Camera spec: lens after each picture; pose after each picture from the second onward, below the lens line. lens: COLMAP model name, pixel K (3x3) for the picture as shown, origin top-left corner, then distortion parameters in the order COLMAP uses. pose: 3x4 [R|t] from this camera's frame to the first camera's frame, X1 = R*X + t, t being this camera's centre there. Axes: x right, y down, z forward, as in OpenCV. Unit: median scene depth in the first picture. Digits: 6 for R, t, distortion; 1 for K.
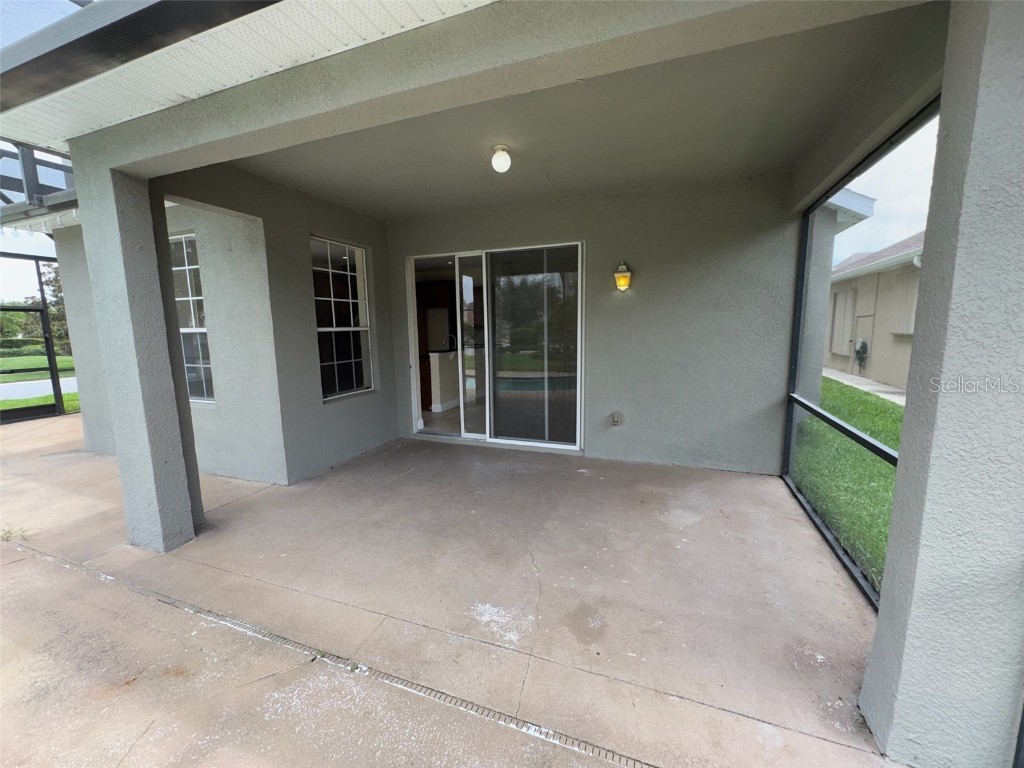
lens RADIAL K [[408.3, 0, 513.0], [0, 408.3, 383.3], [0, 0, 1]] dist [-0.002644, 0.000423]
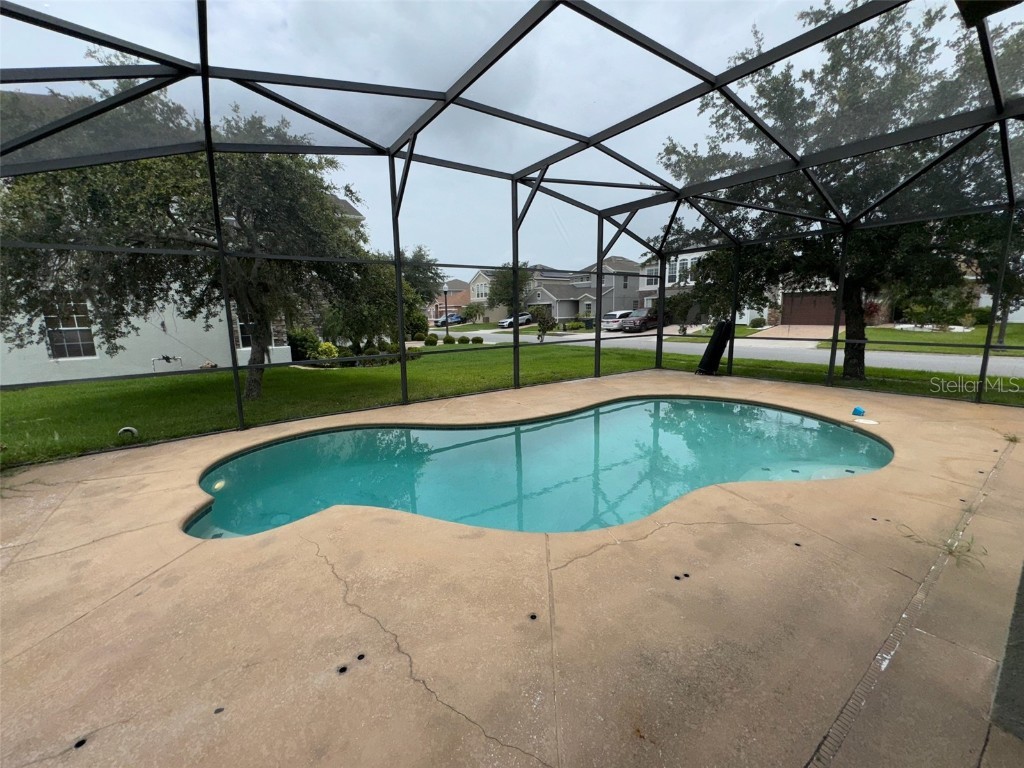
lens RADIAL K [[408.3, 0, 510.5], [0, 408.3, 381.8], [0, 0, 1]] dist [-0.002644, 0.000423]
pose [[-0.560042, 0.166202, -0.811621, -0.235983], [-0.088087, 0.962171, 0.257814, -0.120907], [0.823768, 0.215880, -0.524216, 0.991469]]
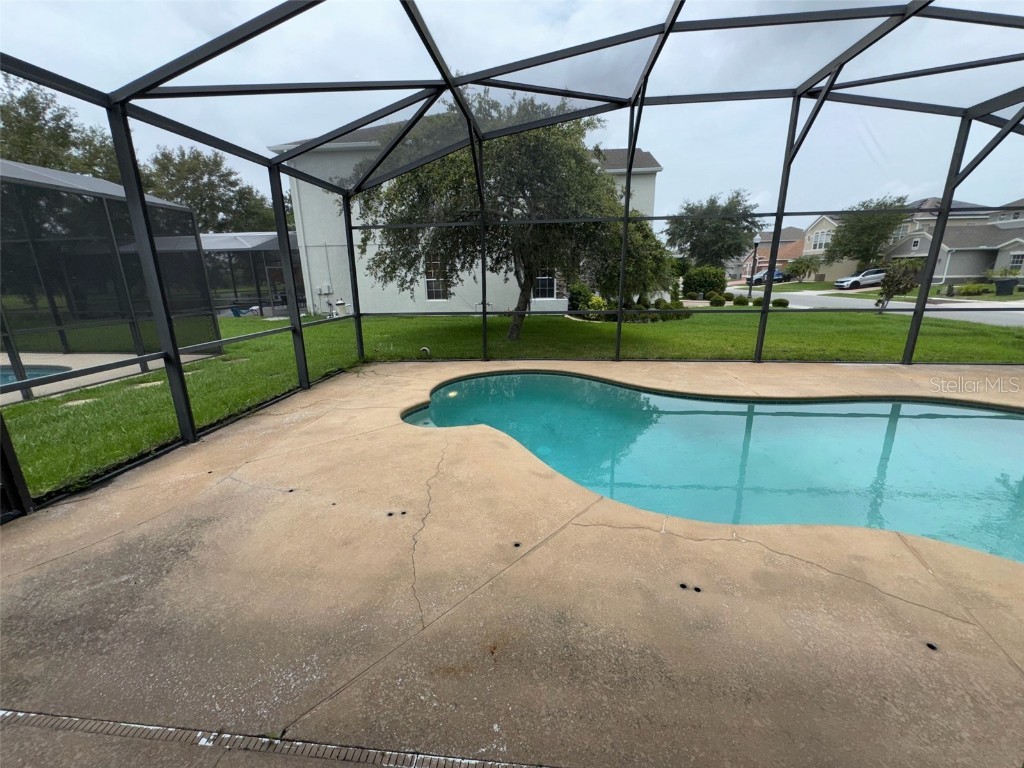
lens RADIAL K [[408.3, 0, 510.3], [0, 408.3, 380.4], [0, 0, 1]] dist [-0.002644, 0.000423]
pose [[-0.965106, 0.096021, -0.243619, -0.754590], [-0.005830, 0.922234, 0.386589, -0.181419], [0.261794, 0.374519, -0.889494, 1.498160]]
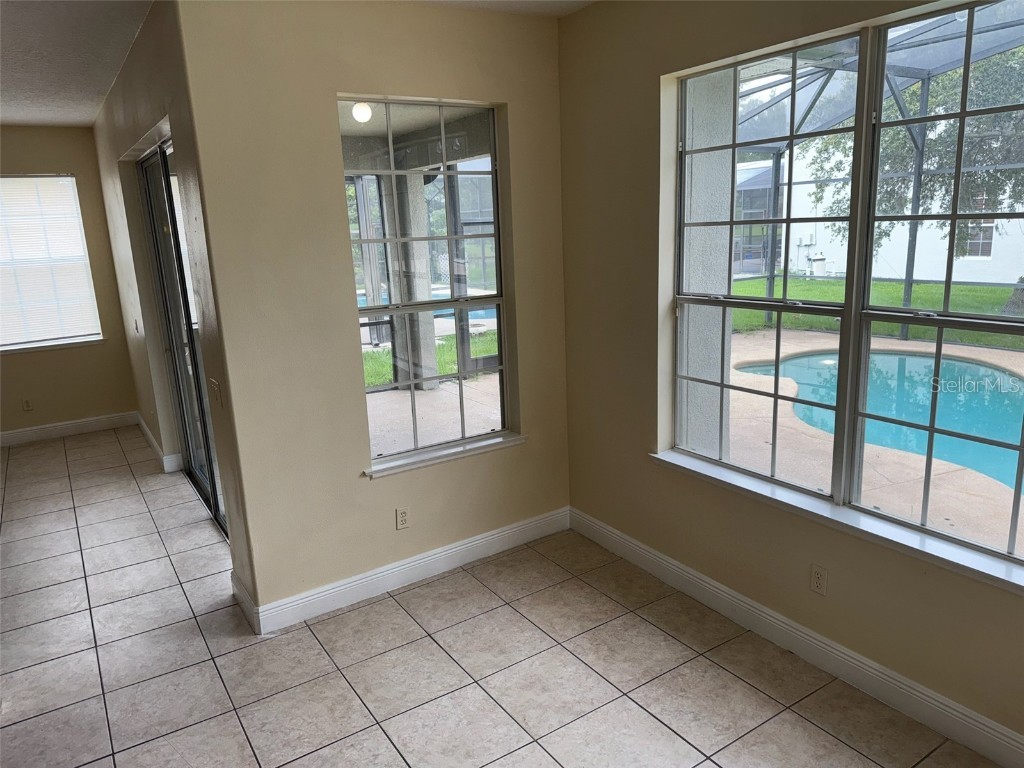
lens RADIAL K [[720.3, 0, 514.8], [0, 720.3, 383.0], [0, 0, 1]] dist [0.024401, -0.011405]
pose [[-0.808251, -0.084157, 0.582793, -2.331633], [0.133898, 0.937538, 0.321082, -0.717235], [-0.573412, 0.337550, -0.746498, 3.830218]]
